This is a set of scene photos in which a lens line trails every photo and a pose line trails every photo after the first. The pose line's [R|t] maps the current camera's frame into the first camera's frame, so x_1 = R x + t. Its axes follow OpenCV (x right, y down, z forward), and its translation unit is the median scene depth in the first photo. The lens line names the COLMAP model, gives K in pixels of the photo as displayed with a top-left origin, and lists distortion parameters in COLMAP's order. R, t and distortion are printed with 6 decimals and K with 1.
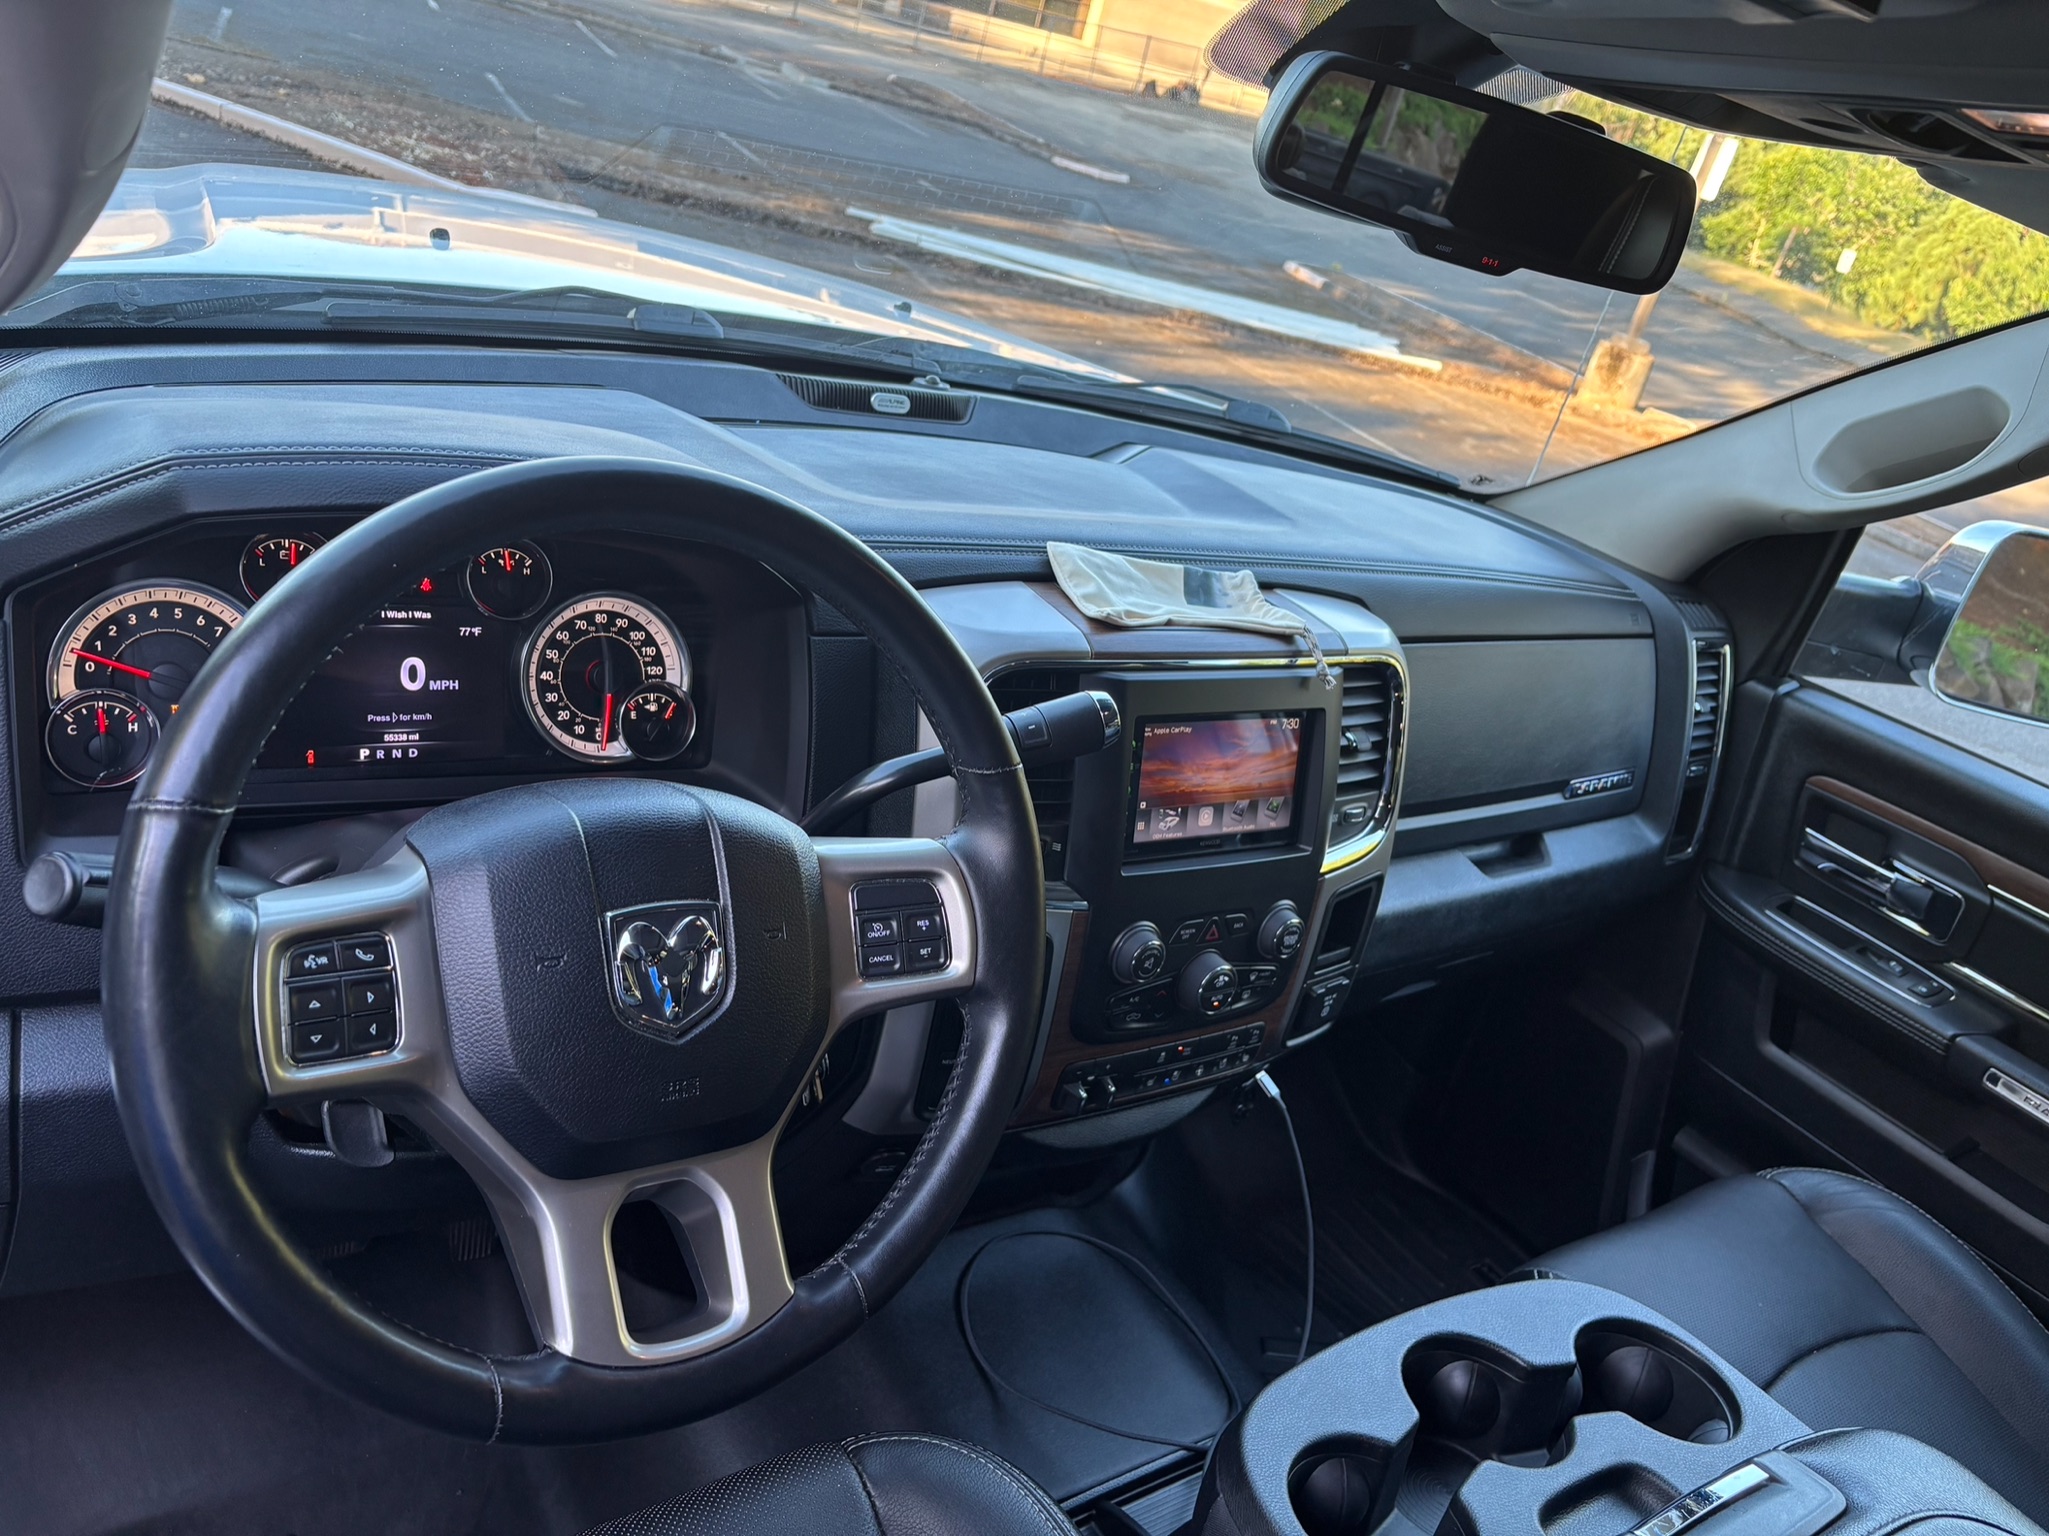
lens RADIAL K [[1542.6, 0, 1012.9], [0, 1542.6, 773.6], [0, 0, 1]] dist [0.052717, -0.052285]
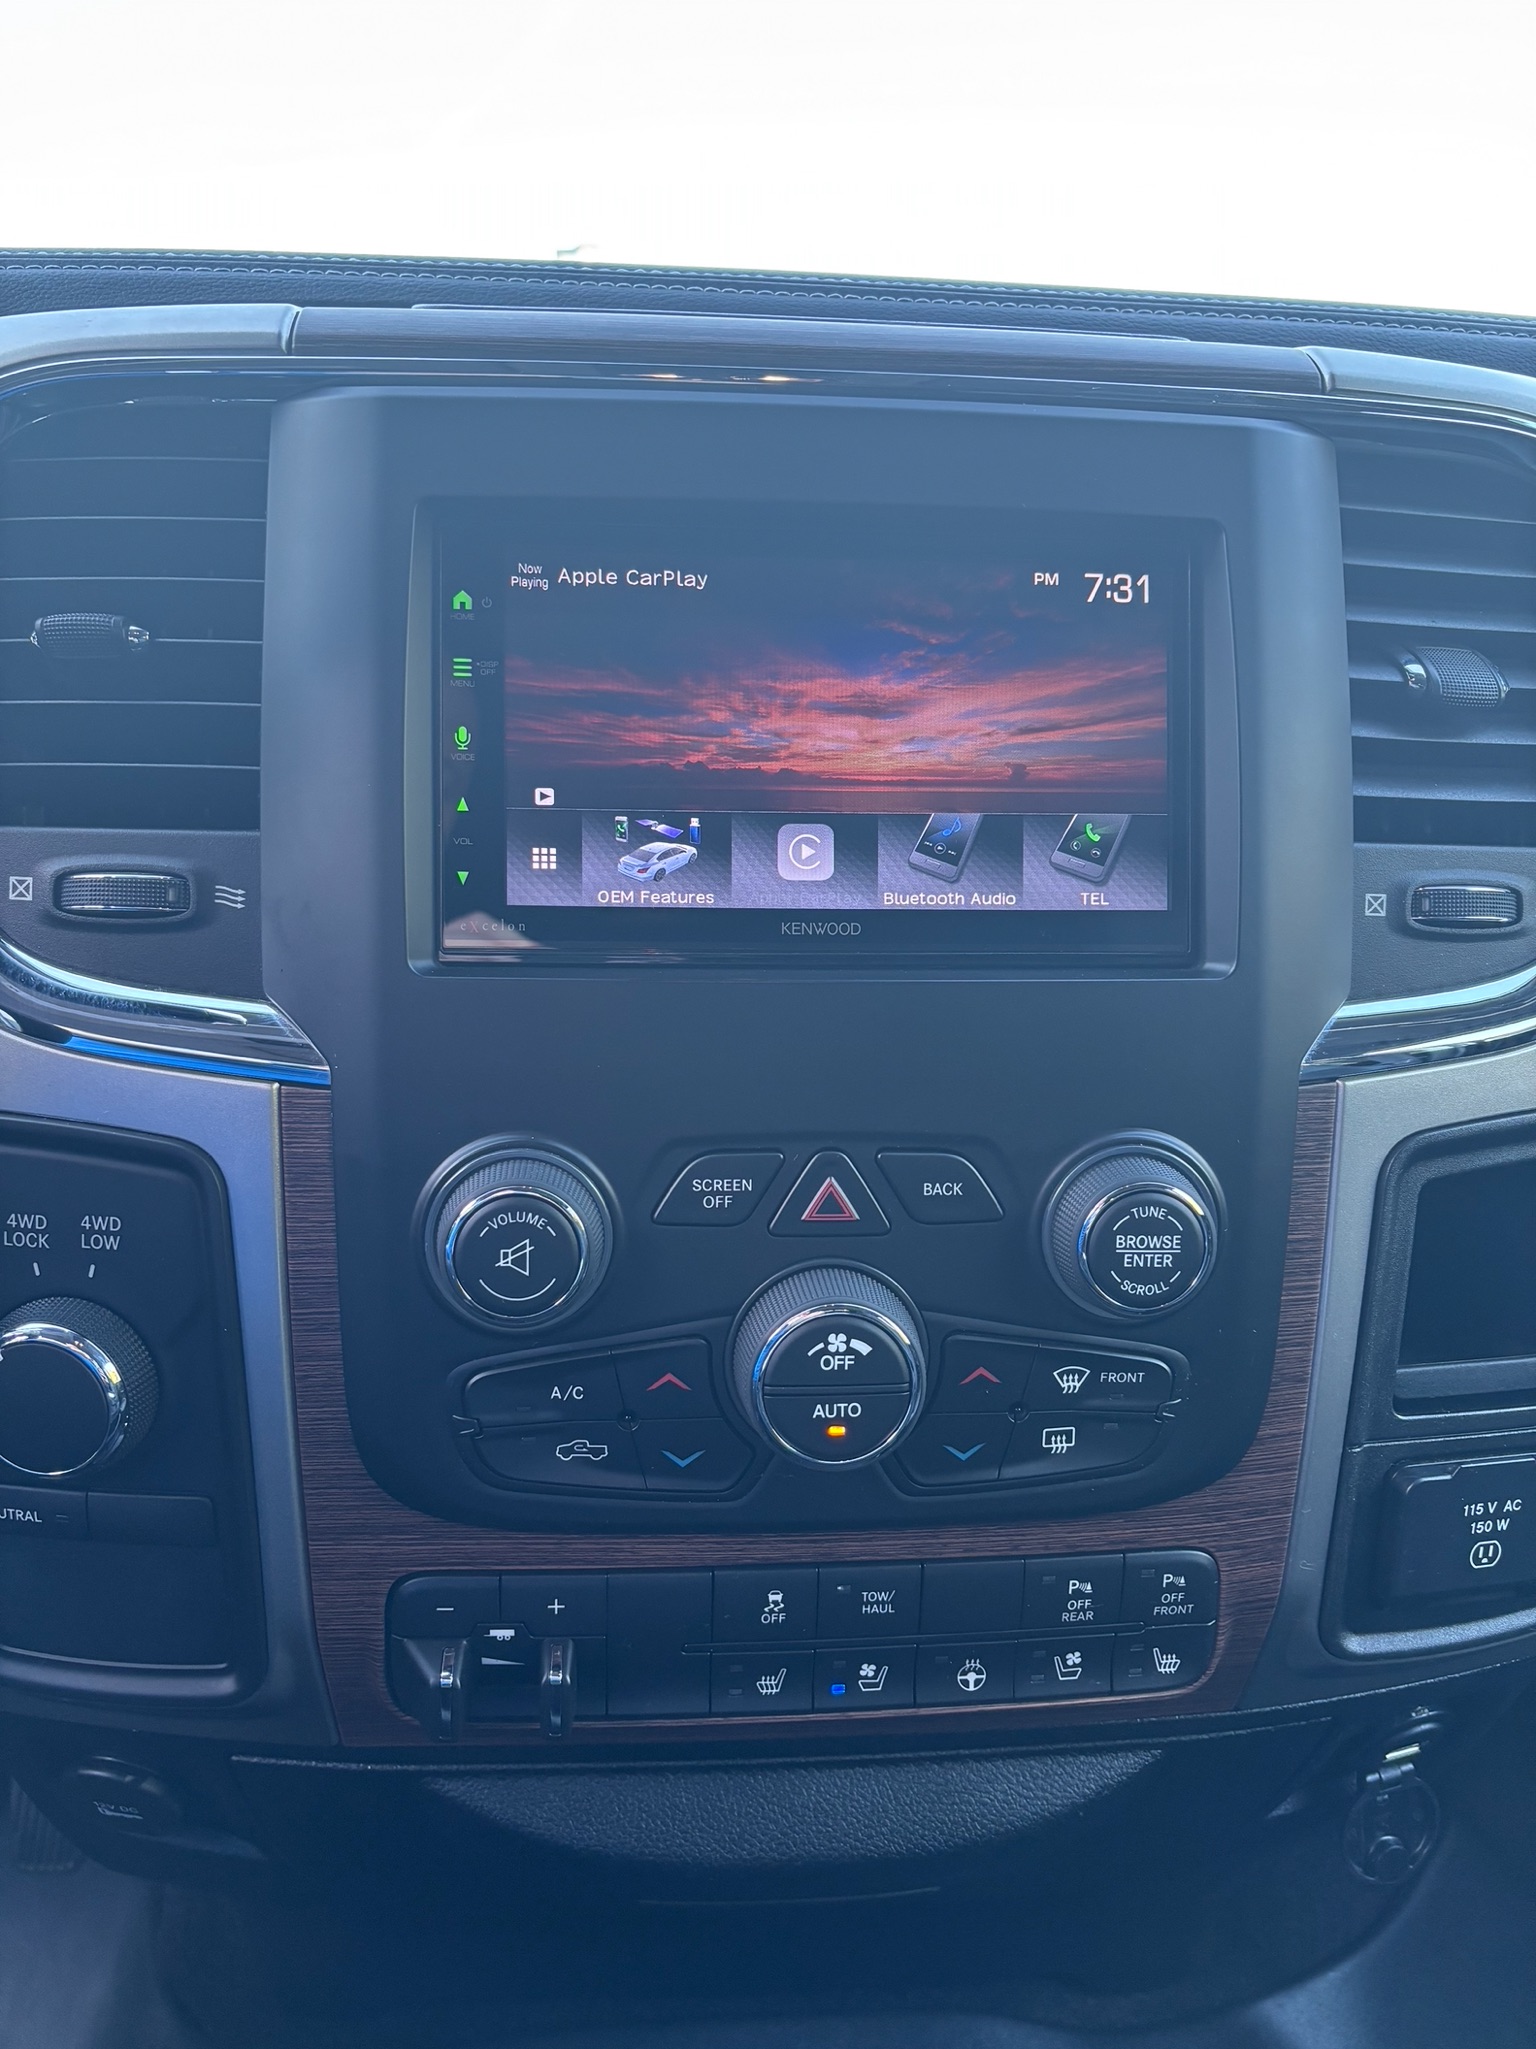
lens RADIAL K [[1542.6, 0, 766.7], [0, 1542.6, 1031.4], [0, 0, 1]] dist [0.052717, -0.052285]
pose [[0.844167, -0.080200, -0.530047, 0.420808], [-0.031398, 0.979652, -0.198233, 0.190766], [0.535160, 0.183984, 0.824472, 1.039972]]
